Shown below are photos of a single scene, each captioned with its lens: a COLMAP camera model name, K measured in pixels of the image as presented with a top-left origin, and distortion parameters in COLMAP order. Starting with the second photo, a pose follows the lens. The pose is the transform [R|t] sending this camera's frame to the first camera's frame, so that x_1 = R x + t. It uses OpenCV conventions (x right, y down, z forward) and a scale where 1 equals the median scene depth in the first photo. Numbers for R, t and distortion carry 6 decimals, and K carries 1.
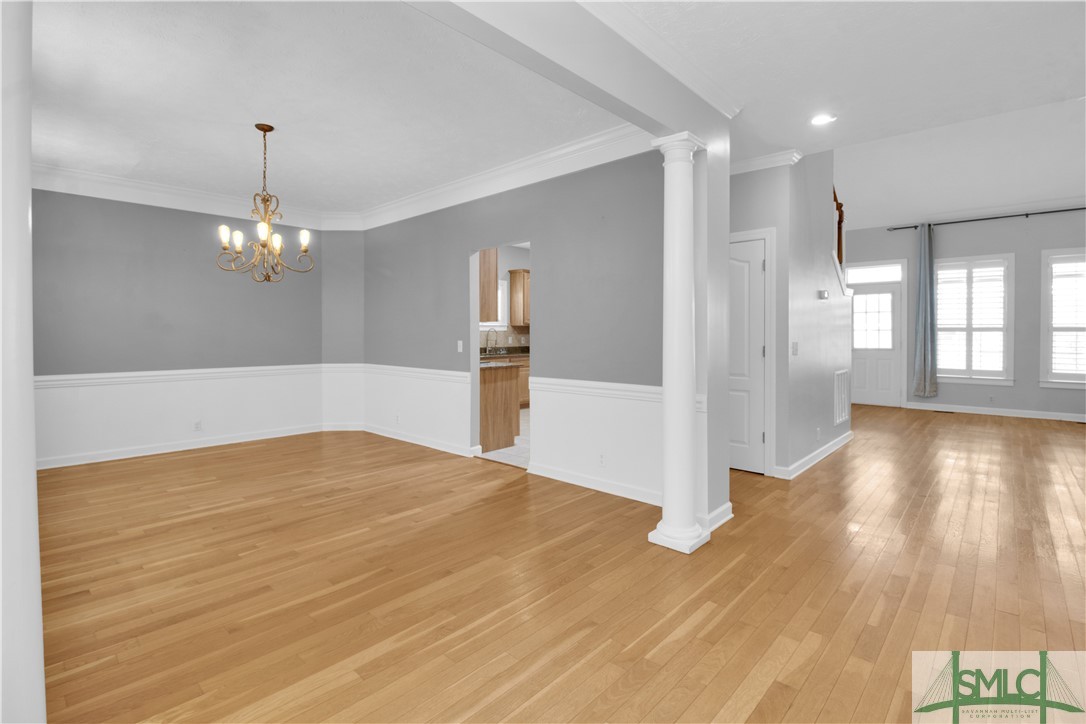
lens RADIAL K [[513.5, 0, 551.3], [0, 513.5, 330.9], [0, 0, 1]] dist [0.000672, -0.013052]
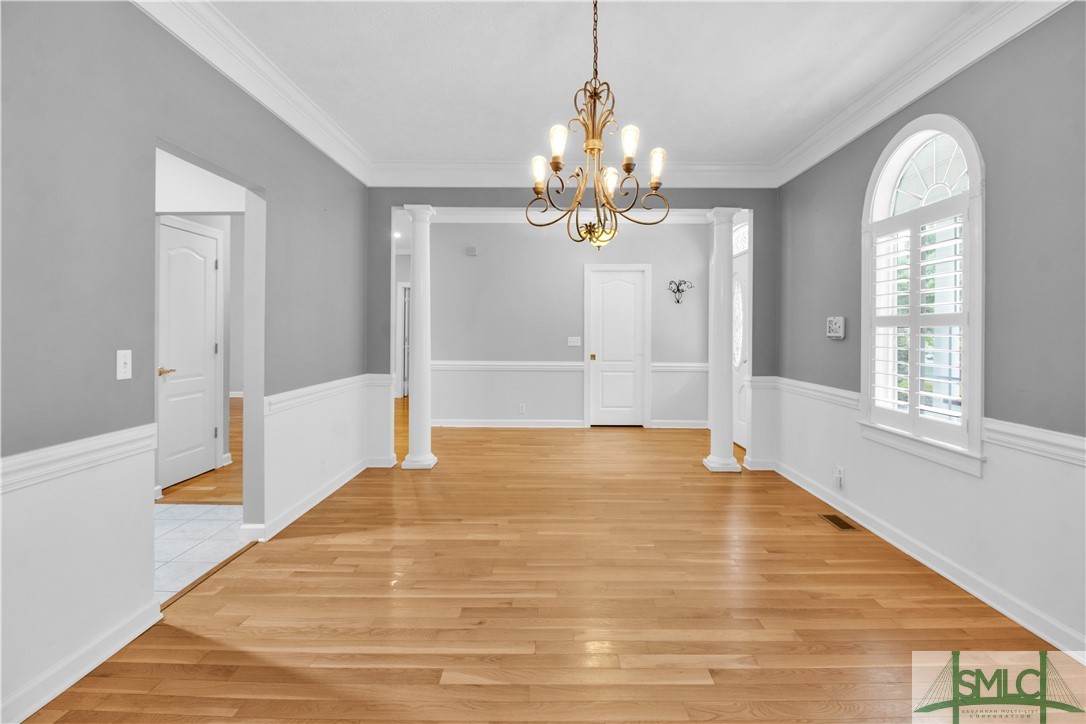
lens RADIAL K [[515.2, 0, 555.7], [0, 515.2, 337.5], [0, 0, 1]] dist [-0.001231, -0.012991]
pose [[-0.671984, -0.006344, 0.740539, -0.955877], [-0.004506, 0.999980, 0.004477, 0.009688], [-0.740552, -0.000329, -0.671999, 1.423113]]
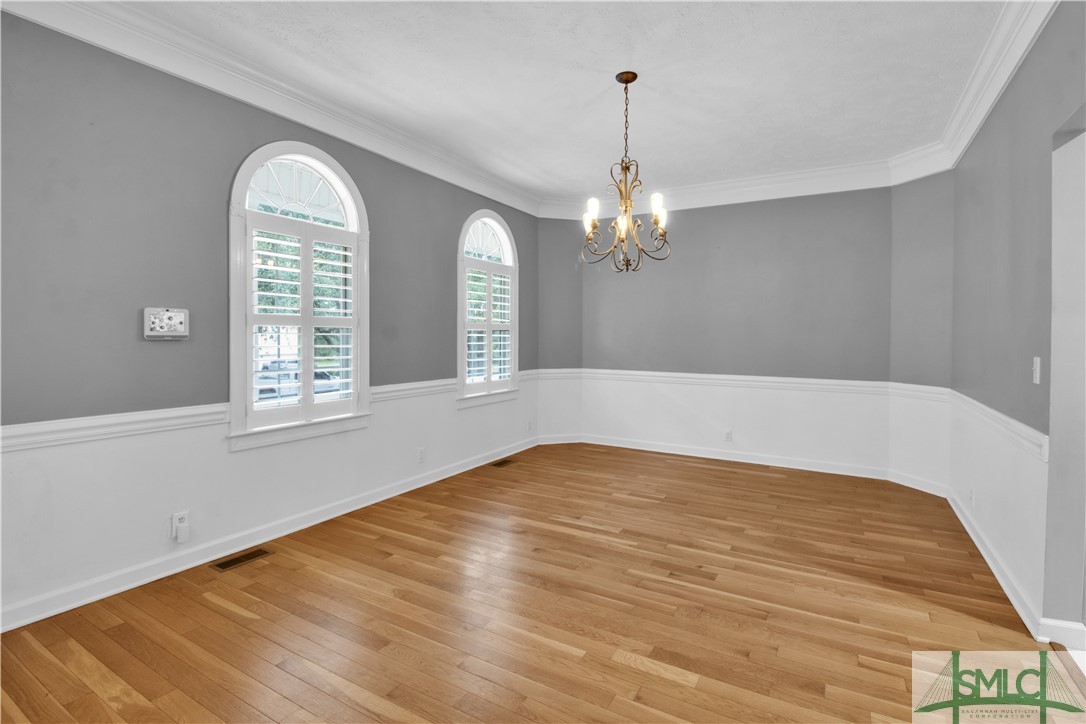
lens RADIAL K [[513.5, 0, 551.3], [0, 513.5, 330.9], [0, 0, 1]] dist [0.000672, -0.013052]
pose [[0.215851, -0.001200, -0.976426, 0.202285], [-0.005161, 0.999984, -0.002370, 0.002246], [0.976413, 0.005551, 0.215841, 0.725287]]
